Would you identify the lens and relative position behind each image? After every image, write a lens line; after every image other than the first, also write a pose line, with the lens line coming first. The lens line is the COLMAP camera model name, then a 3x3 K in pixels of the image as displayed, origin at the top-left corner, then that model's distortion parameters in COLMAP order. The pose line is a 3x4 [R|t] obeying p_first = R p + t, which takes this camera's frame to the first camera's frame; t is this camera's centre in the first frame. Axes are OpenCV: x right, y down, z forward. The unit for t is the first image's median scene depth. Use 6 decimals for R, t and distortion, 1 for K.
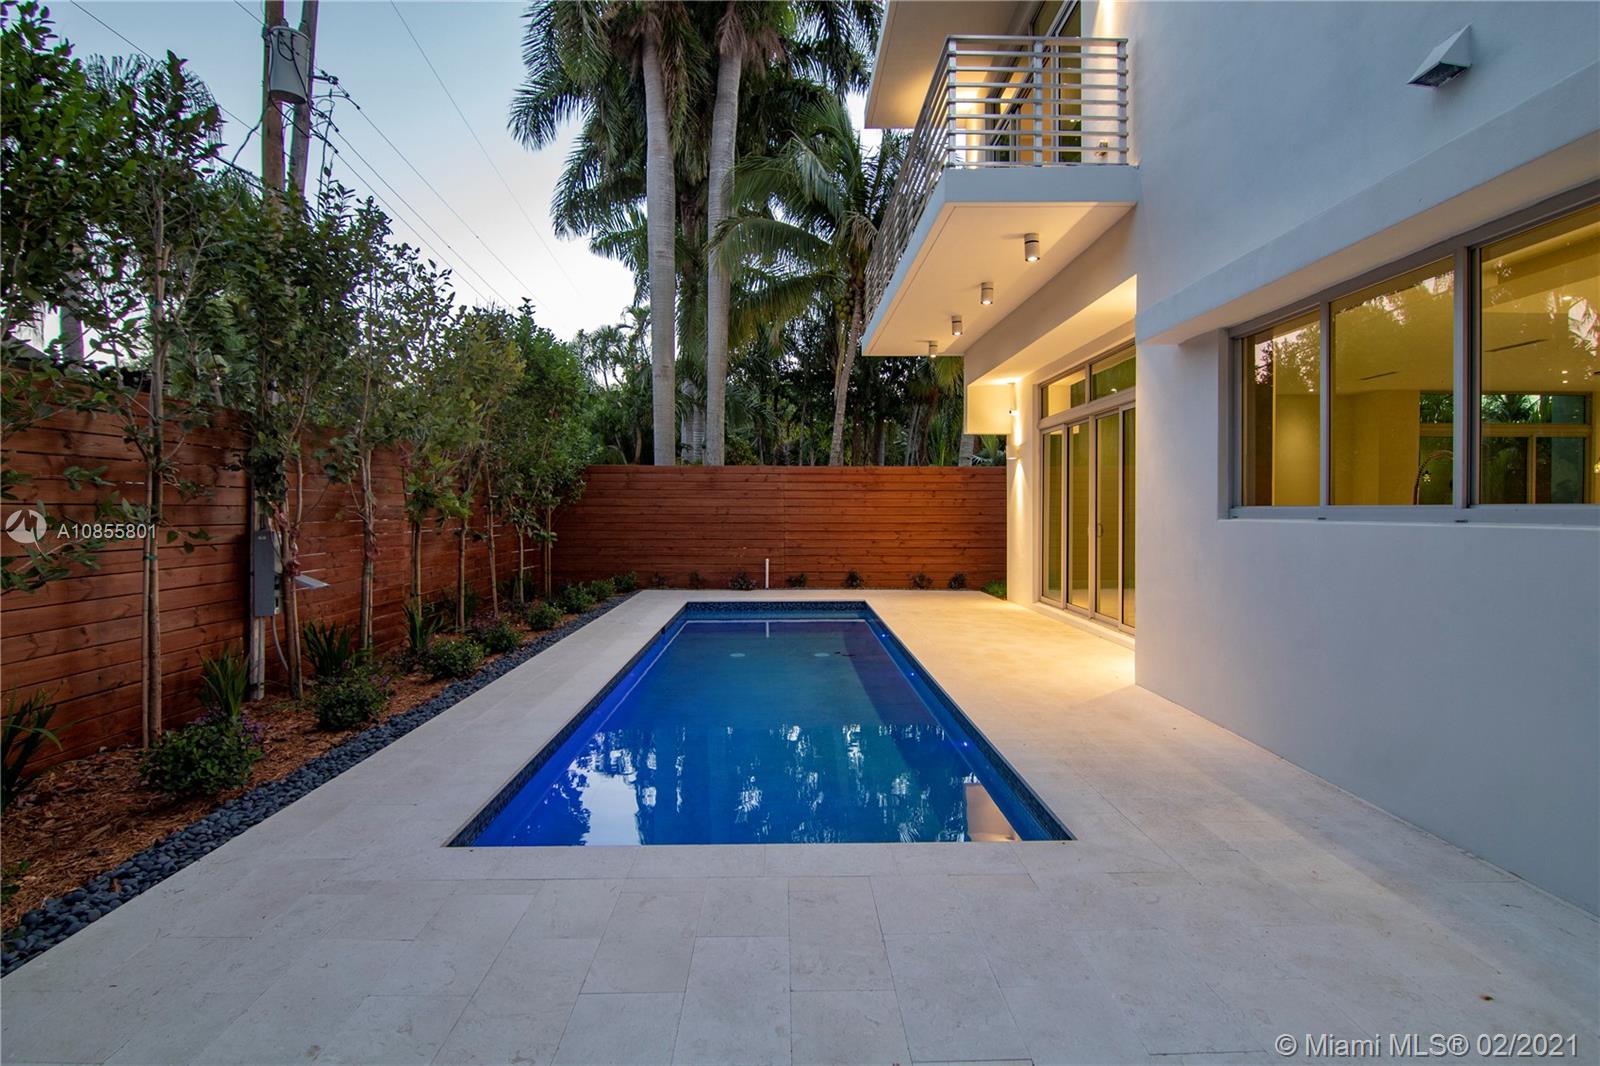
lens RADIAL K [[815.8, 0, 795.3], [0, 815.8, 515.2], [0, 0, 1]] dist [-0.004221, -0.000864]
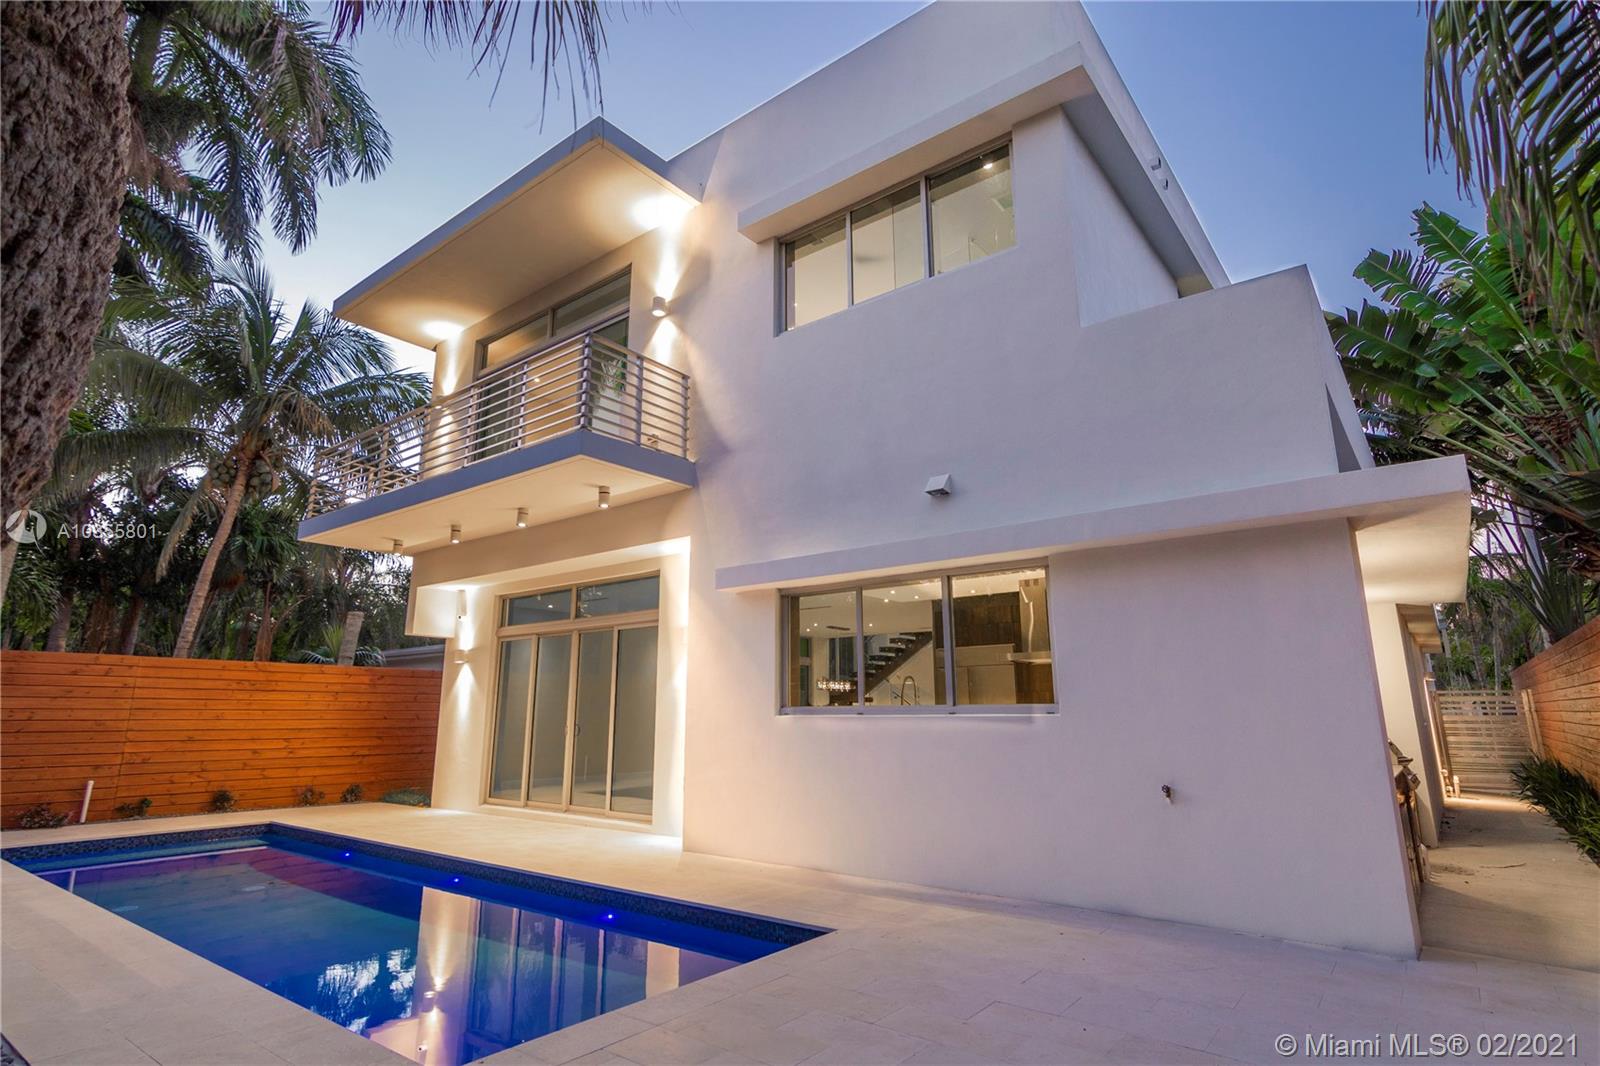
lens RADIAL K [[815.8, 0, 795.3], [0, 815.8, 515.2], [0, 0, 1]] dist [-0.004221, -0.000864]
pose [[0.629693, 0.182456, 0.755114, -0.235893], [0.009184, 0.970211, -0.242088, 0.003546], [-0.776790, 0.159376, 0.609259, 0.003269]]
